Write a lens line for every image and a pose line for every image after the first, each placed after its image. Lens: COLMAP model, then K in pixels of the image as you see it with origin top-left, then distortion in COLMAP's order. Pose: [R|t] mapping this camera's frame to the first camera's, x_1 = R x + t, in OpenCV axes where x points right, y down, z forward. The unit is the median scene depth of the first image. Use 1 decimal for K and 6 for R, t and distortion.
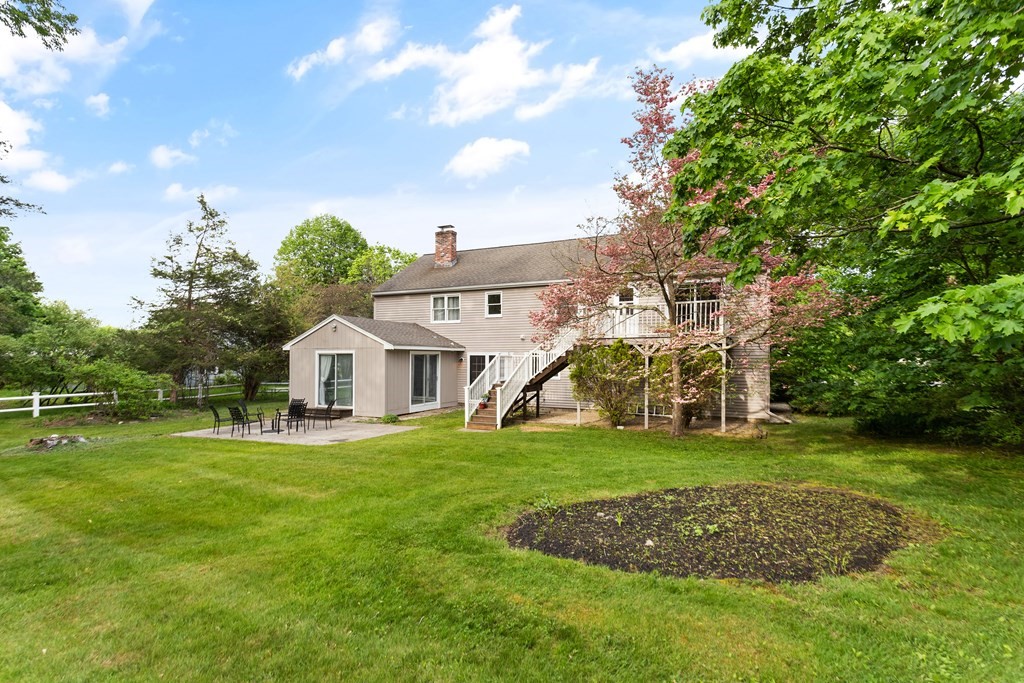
lens RADIAL K [[492.9, 0, 513.2], [0, 492.9, 343.8], [0, 0, 1]] dist [0.024224, 0.000725]
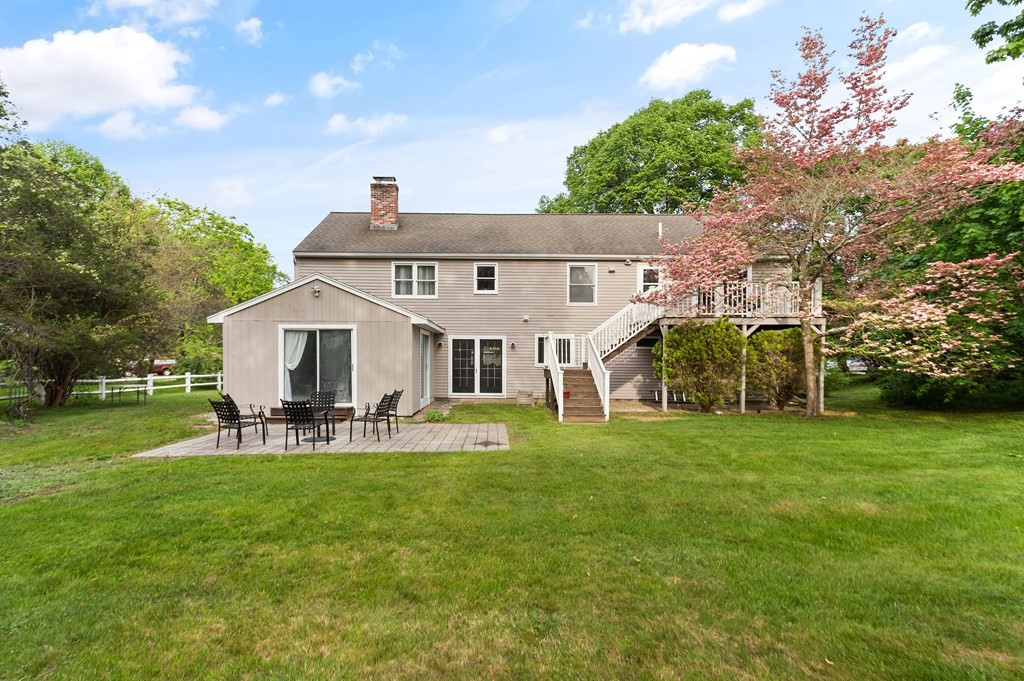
lens RADIAL K [[507.8, 0, 481.2], [0, 507.8, 359.6], [0, 0, 1]] dist [0.027773, 0.000477]
pose [[0.898089, 0.006243, 0.439770, -0.419995], [-0.016441, 0.999677, 0.019384, 0.040635], [-0.439507, -0.024639, 0.897901, 0.226031]]
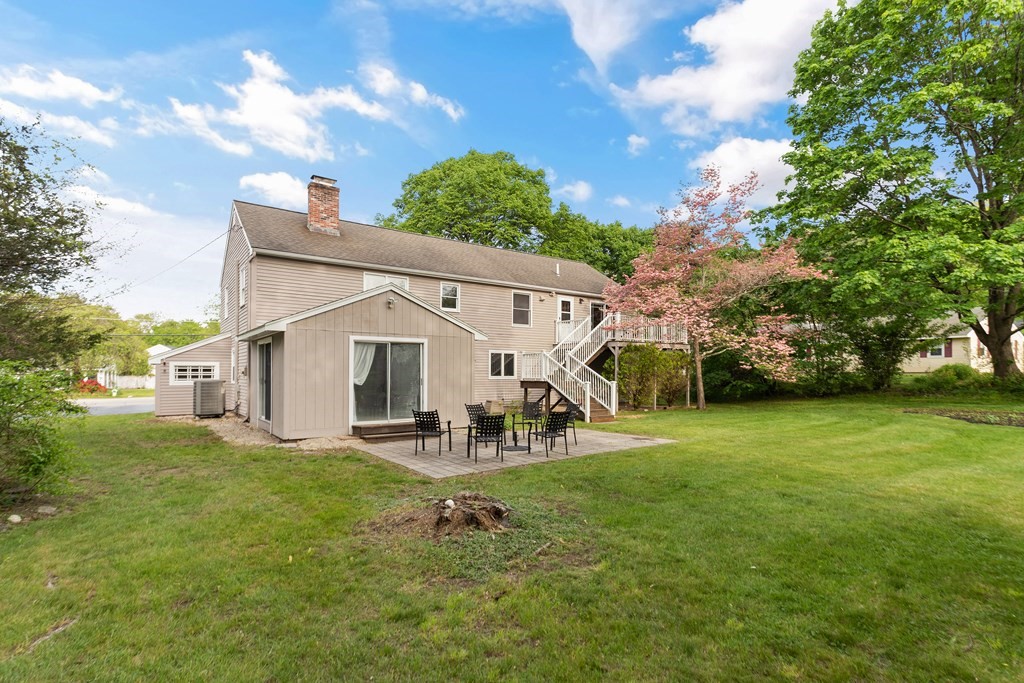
lens RADIAL K [[507.8, 0, 481.2], [0, 507.8, 360.6], [0, 0, 1]] dist [0.027773, 0.000477]
pose [[0.484828, 0.024797, 0.874258, -0.806315], [-0.020105, 0.999650, -0.017205, 0.048869], [-0.874378, -0.009235, 0.485157, 0.501215]]
